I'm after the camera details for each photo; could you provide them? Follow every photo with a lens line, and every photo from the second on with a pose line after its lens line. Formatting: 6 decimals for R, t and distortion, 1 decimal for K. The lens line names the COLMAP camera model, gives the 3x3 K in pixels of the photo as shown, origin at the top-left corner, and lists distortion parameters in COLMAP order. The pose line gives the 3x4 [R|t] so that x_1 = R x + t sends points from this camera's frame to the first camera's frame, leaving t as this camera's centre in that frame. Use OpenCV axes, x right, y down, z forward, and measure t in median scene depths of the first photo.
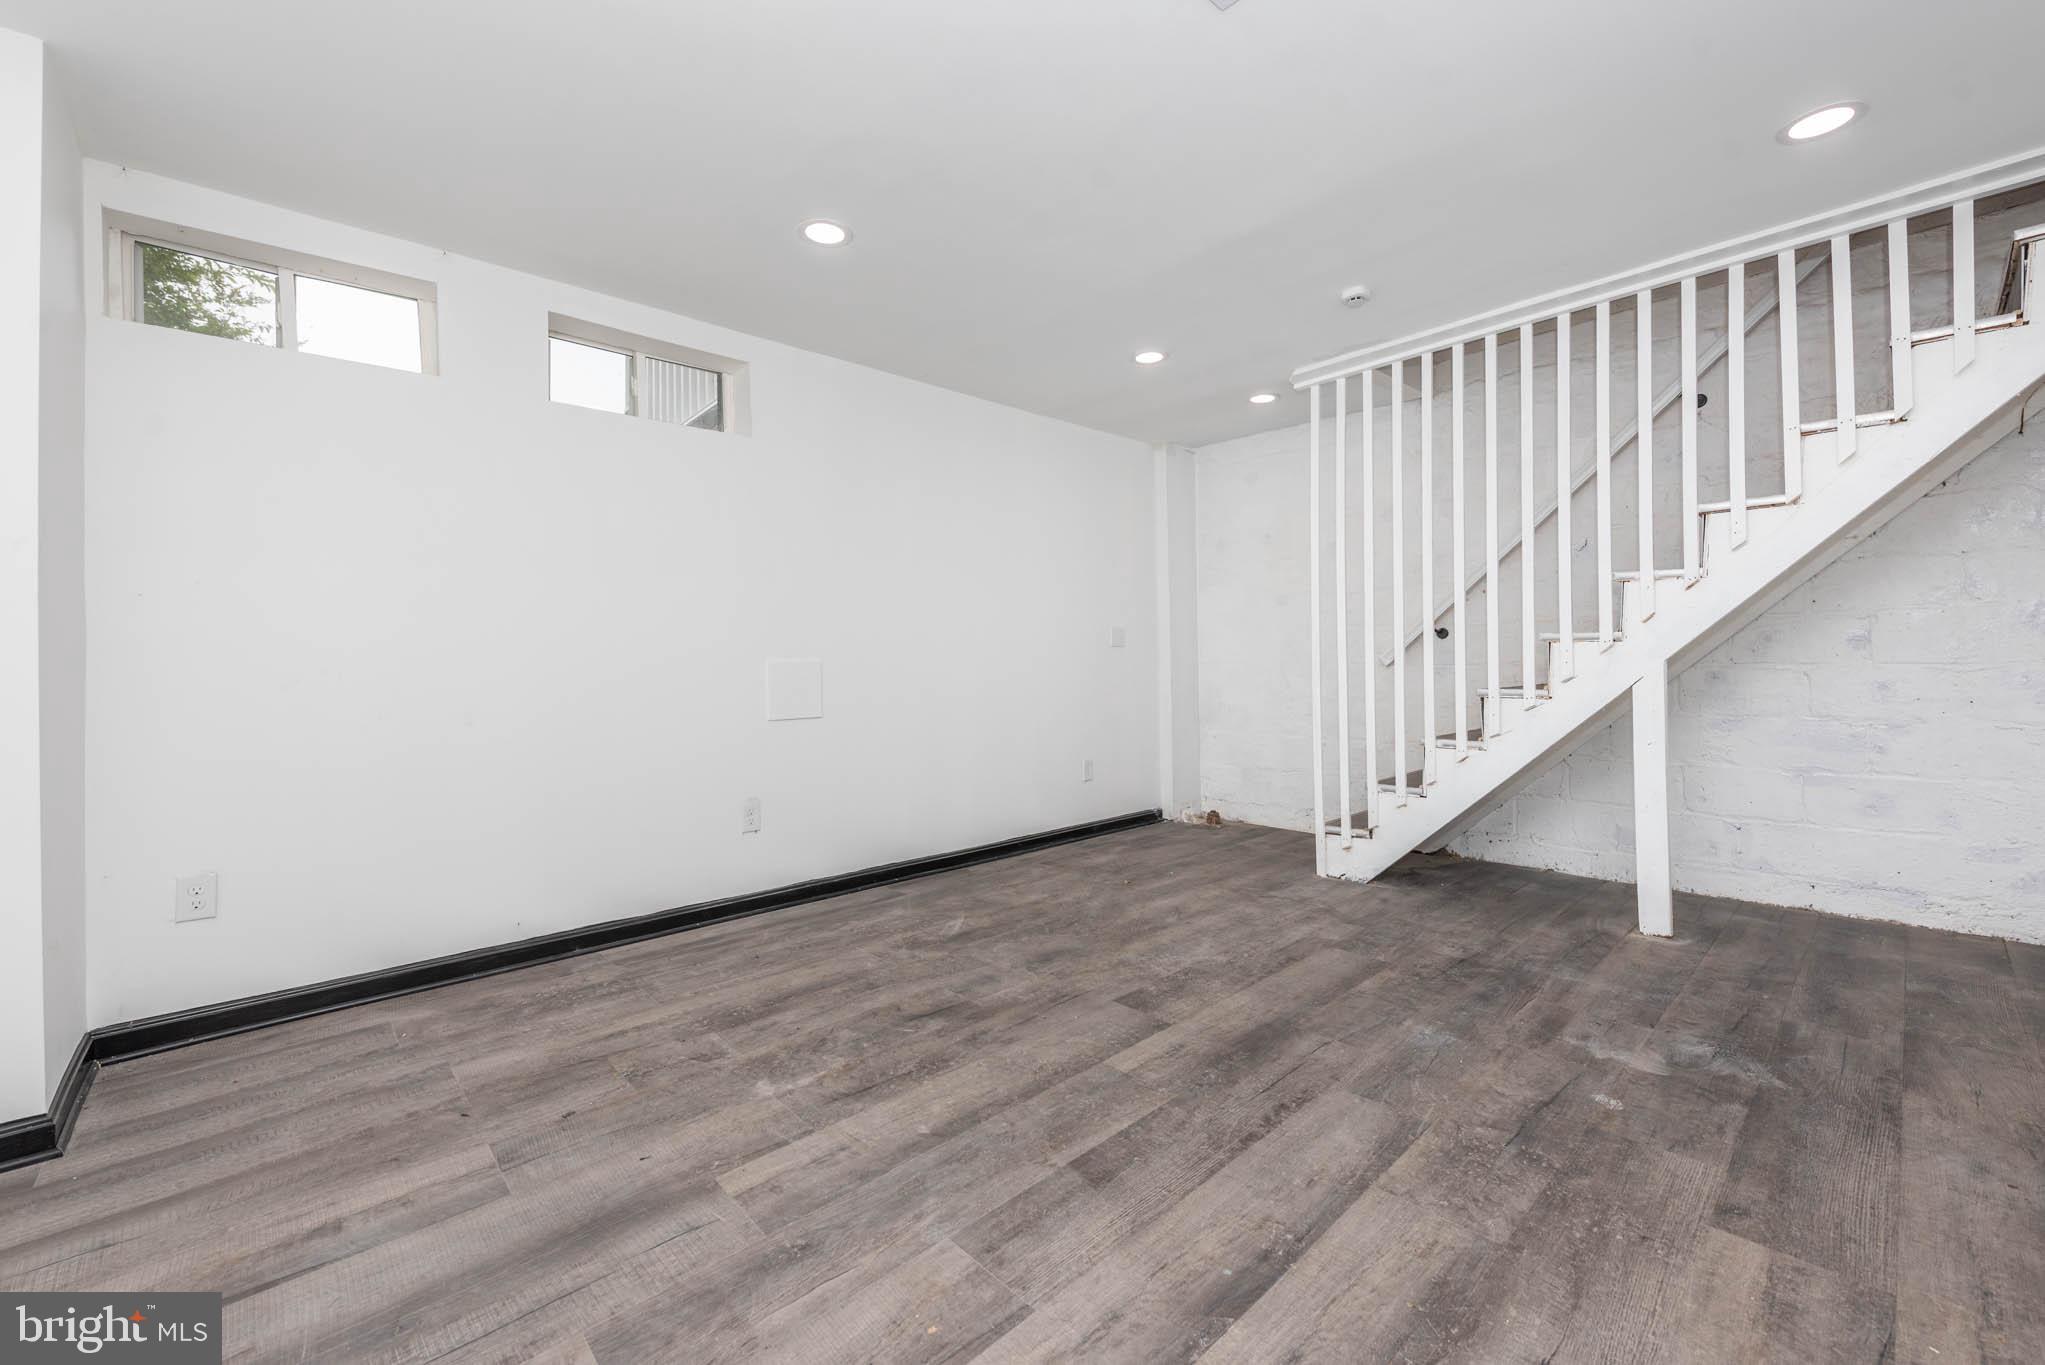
lens RADIAL K [[827.5, 0, 1039.2], [0, 827.5, 688.1], [0, 0, 1]] dist [0.008769, -0.000454]
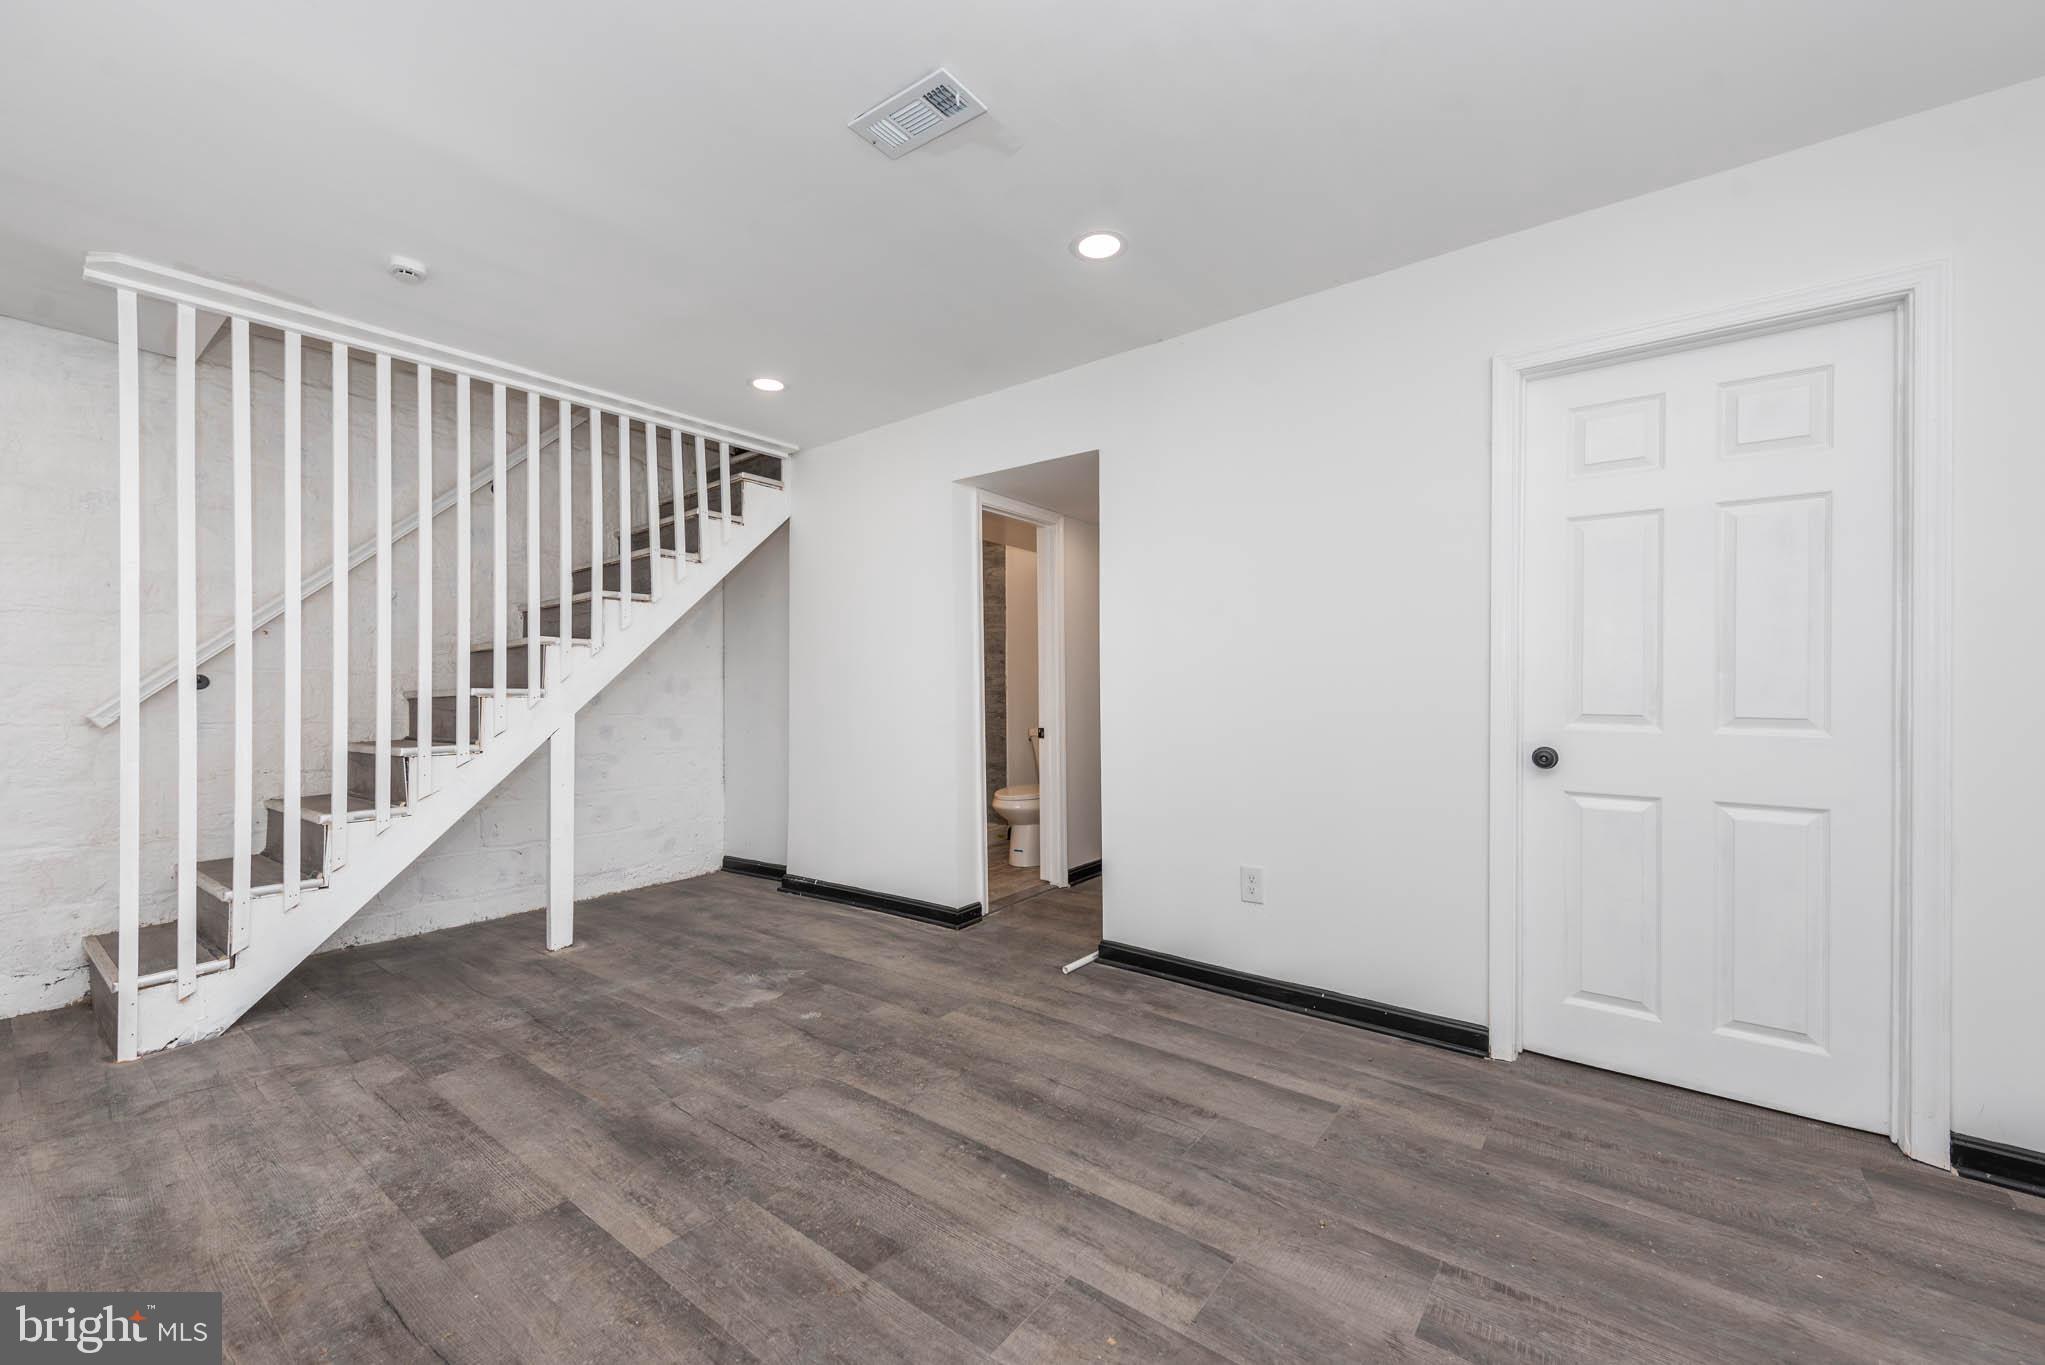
lens RADIAL K [[802.6, 0, 1017.0], [0, 802.6, 722.2], [0, 0, 1]] dist [0.004109, 0.000086]
pose [[-0.146668, -0.021508, 0.988952, -0.586393], [0.045657, 0.998551, 0.028488, -0.030047], [-0.988131, 0.049331, -0.145474, 0.647132]]
